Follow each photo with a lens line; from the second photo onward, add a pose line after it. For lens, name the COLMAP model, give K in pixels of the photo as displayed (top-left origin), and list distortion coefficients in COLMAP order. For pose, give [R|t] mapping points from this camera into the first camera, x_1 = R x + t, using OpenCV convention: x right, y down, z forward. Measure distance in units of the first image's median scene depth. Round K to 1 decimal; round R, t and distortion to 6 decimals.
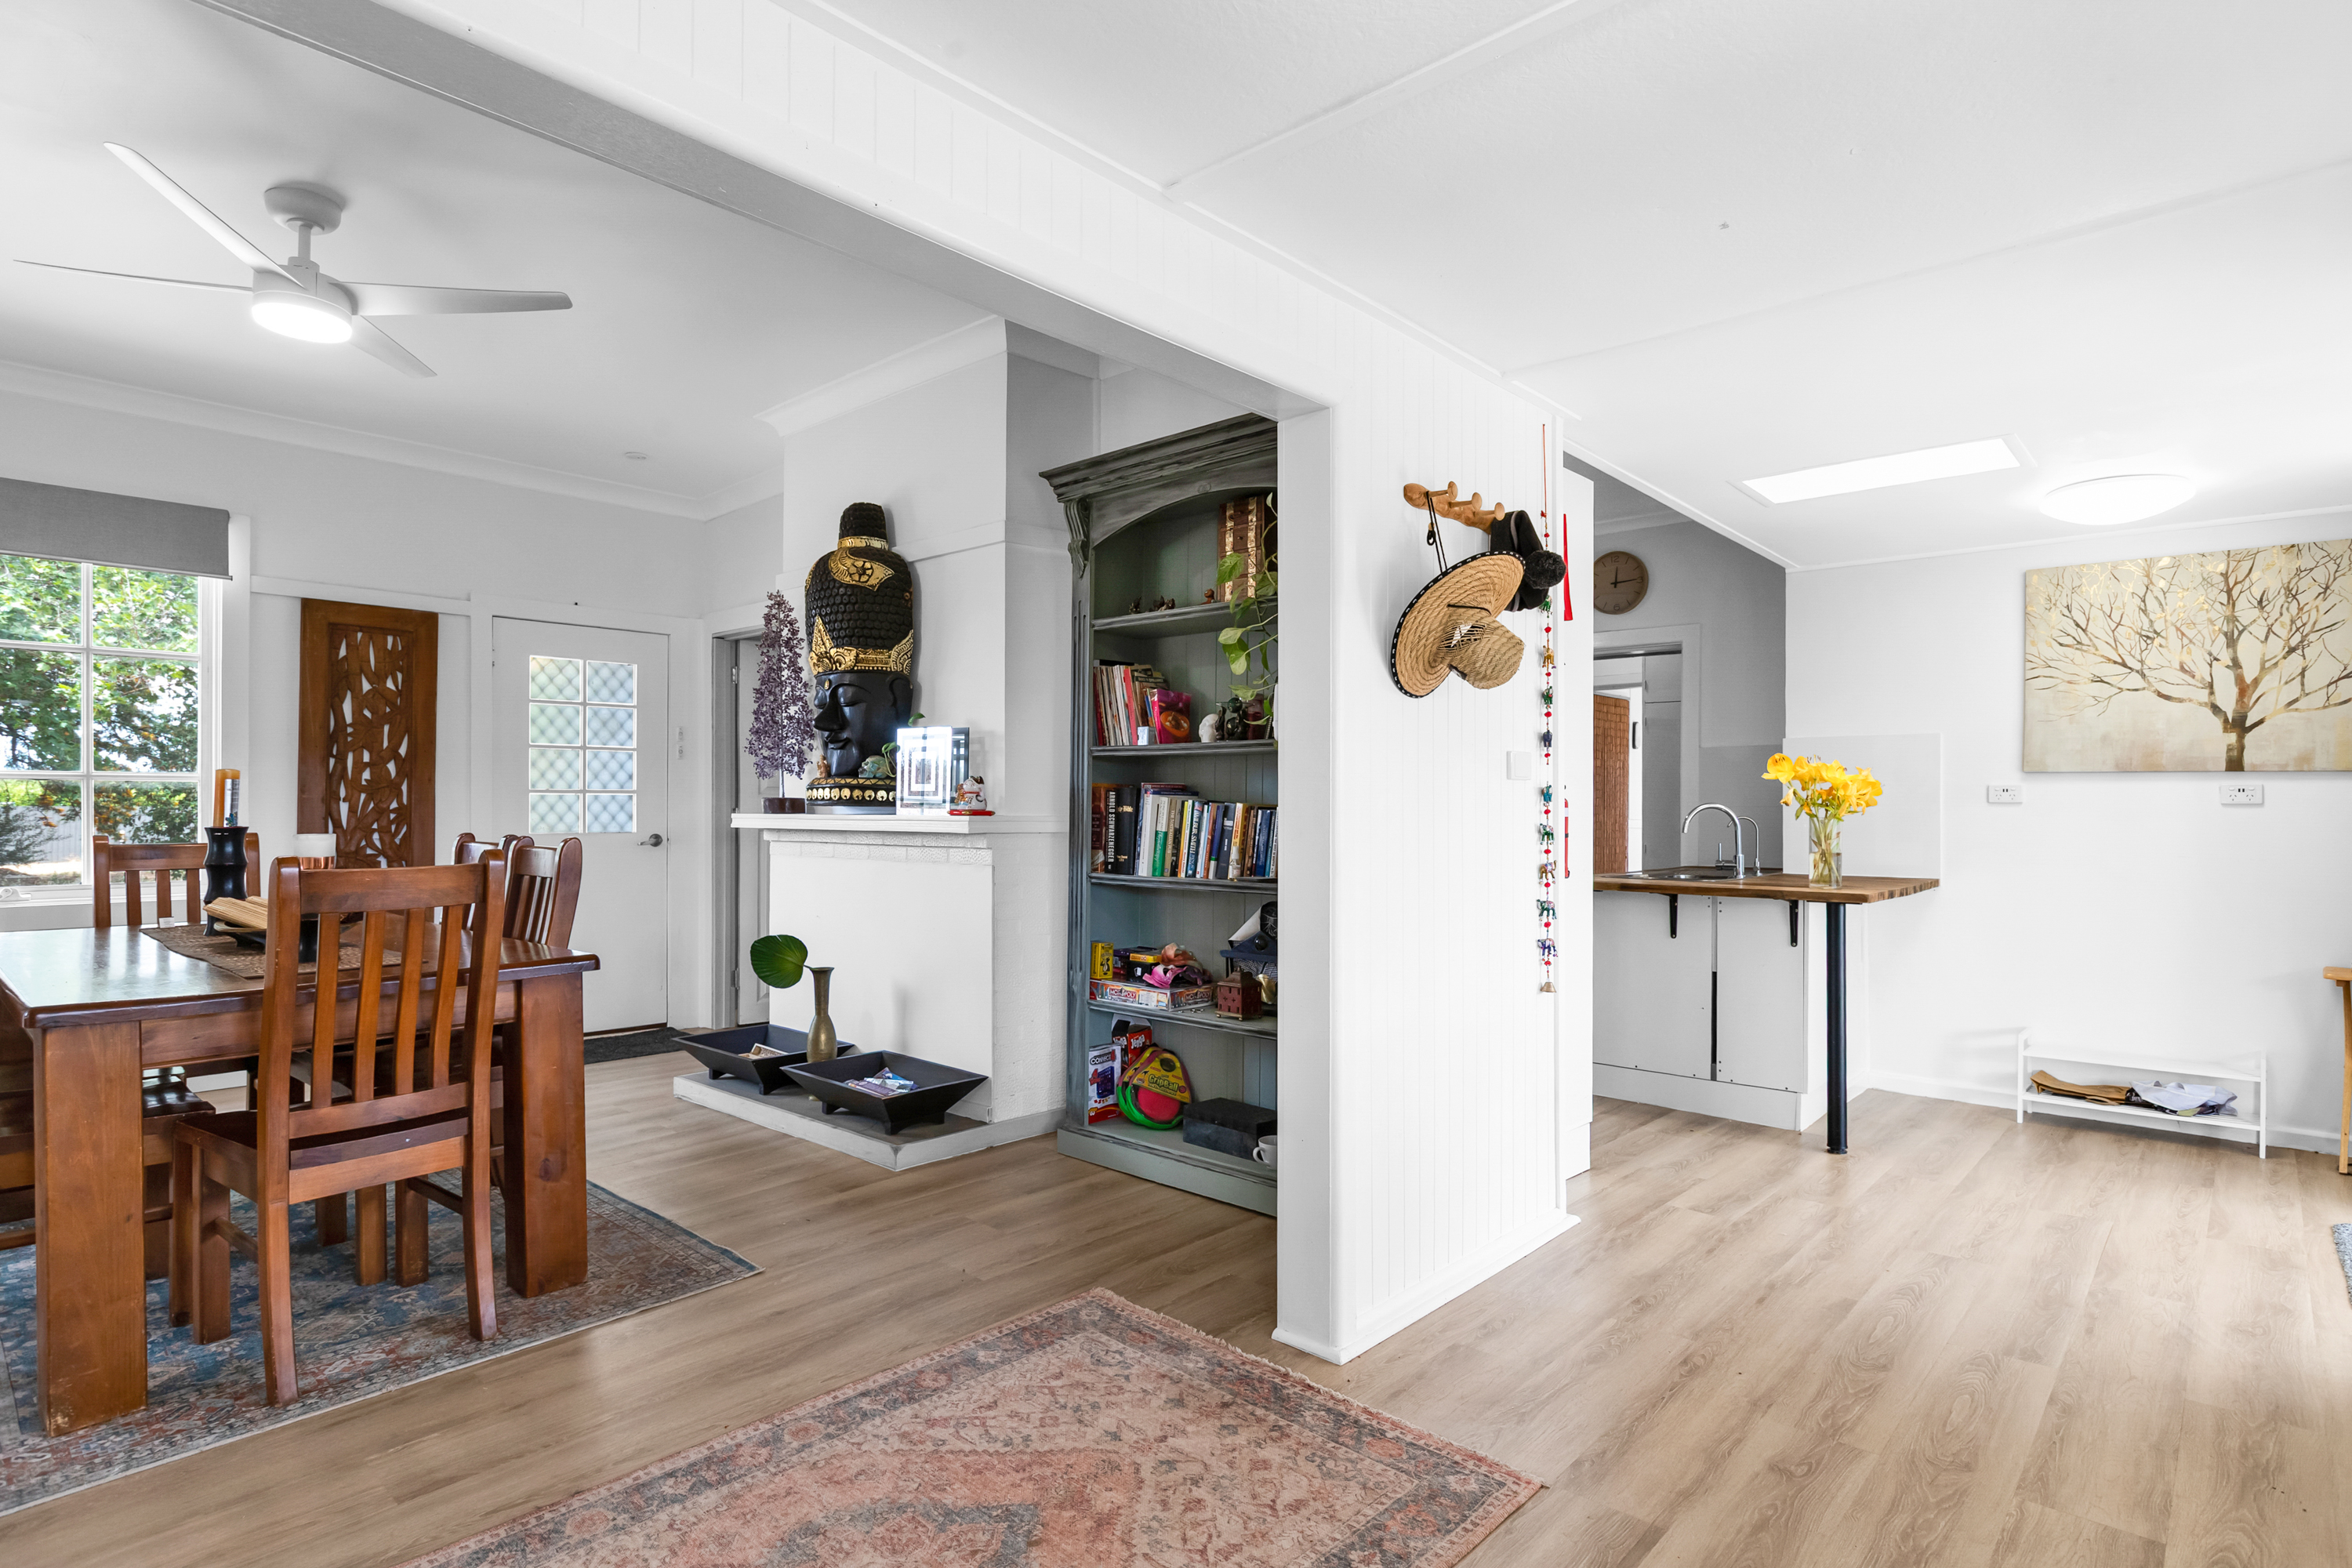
lens RADIAL K [[1199.4, 0, 1185.8], [0, 1199.4, 801.2], [0, 0, 1]] dist [0.001534, -0.000304]
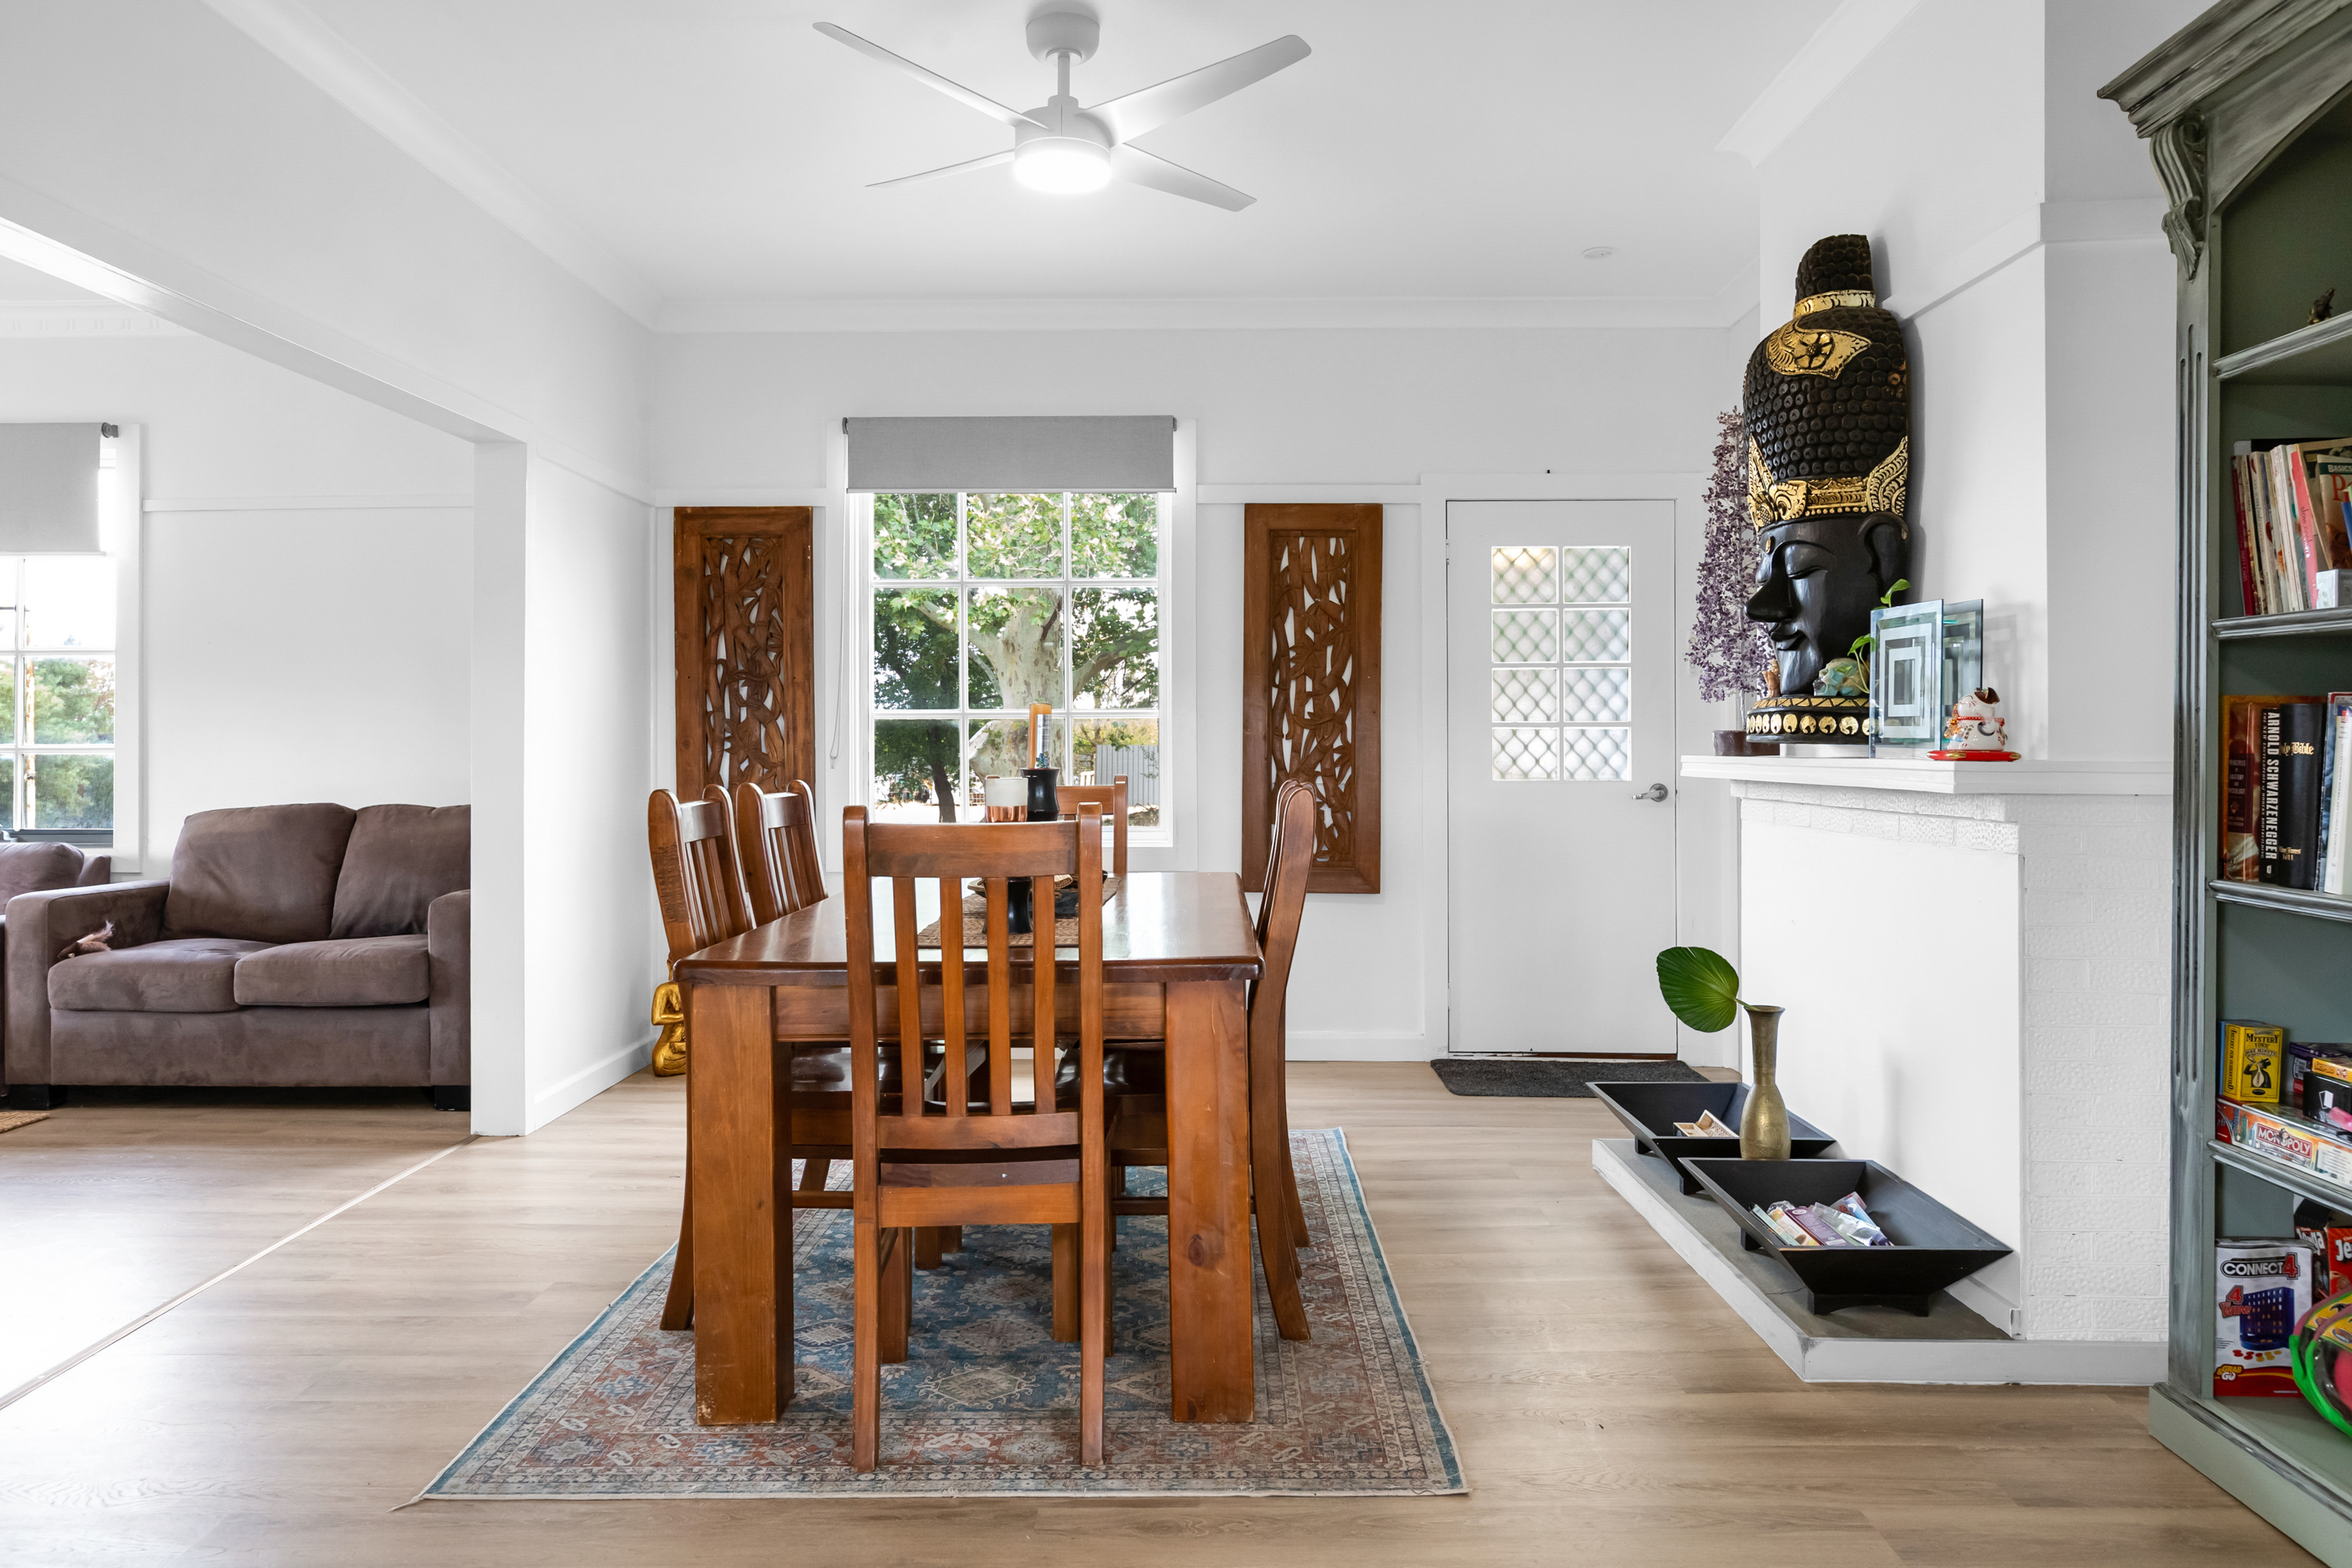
lens RADIAL K [[1615.5, 0, 1176.9], [0, 1615.5, 731.7], [0, 0, 1]] dist [-0.001671, -0.006044]
pose [[0.659660, -0.007193, -0.751530, 0.128860], [0.004344, 0.999974, -0.005758, 0.001507], [0.751552, 0.000534, 0.659674, 0.242605]]
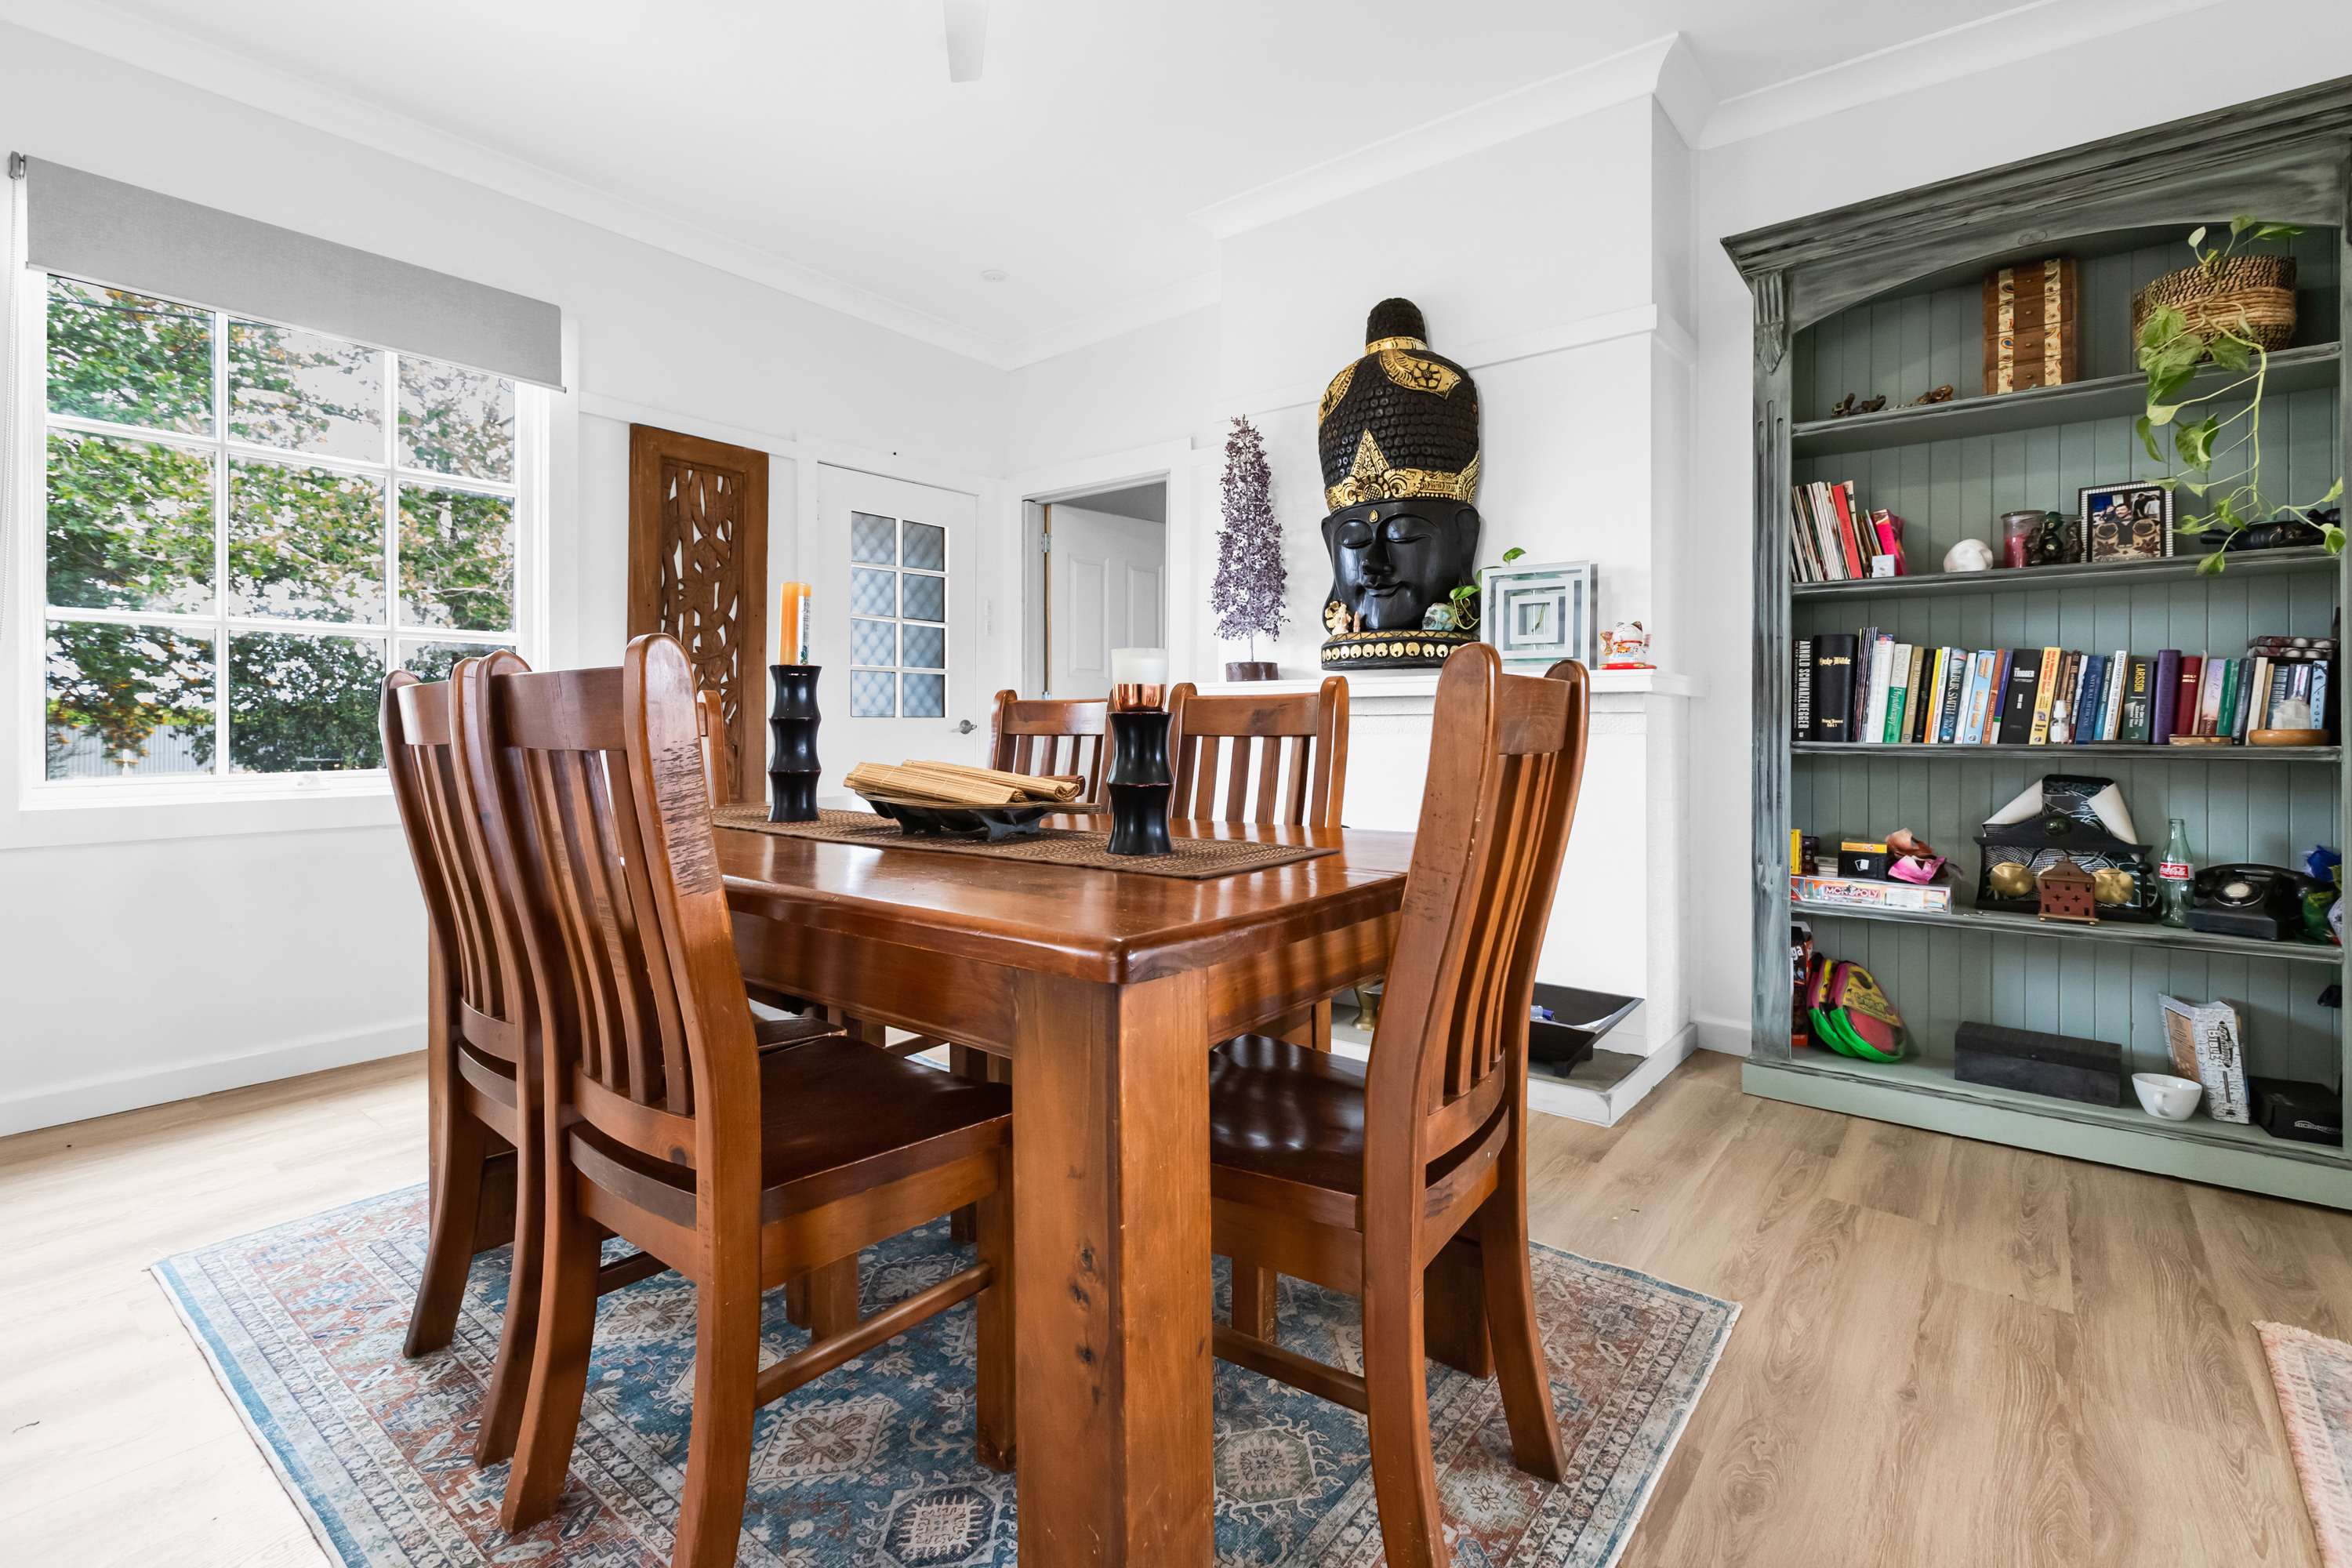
lens RADIAL K [[1075.5, 0, 1173.5], [0, 1075.5, 720.4], [0, 0, 1]] dist [-0.000654, 0.000168]
pose [[0.998103, -0.001225, 0.061550, -0.509874], [0.001411, 0.999995, -0.002983, 0.045522], [-0.061546, 0.003064, 0.998100, 0.300440]]
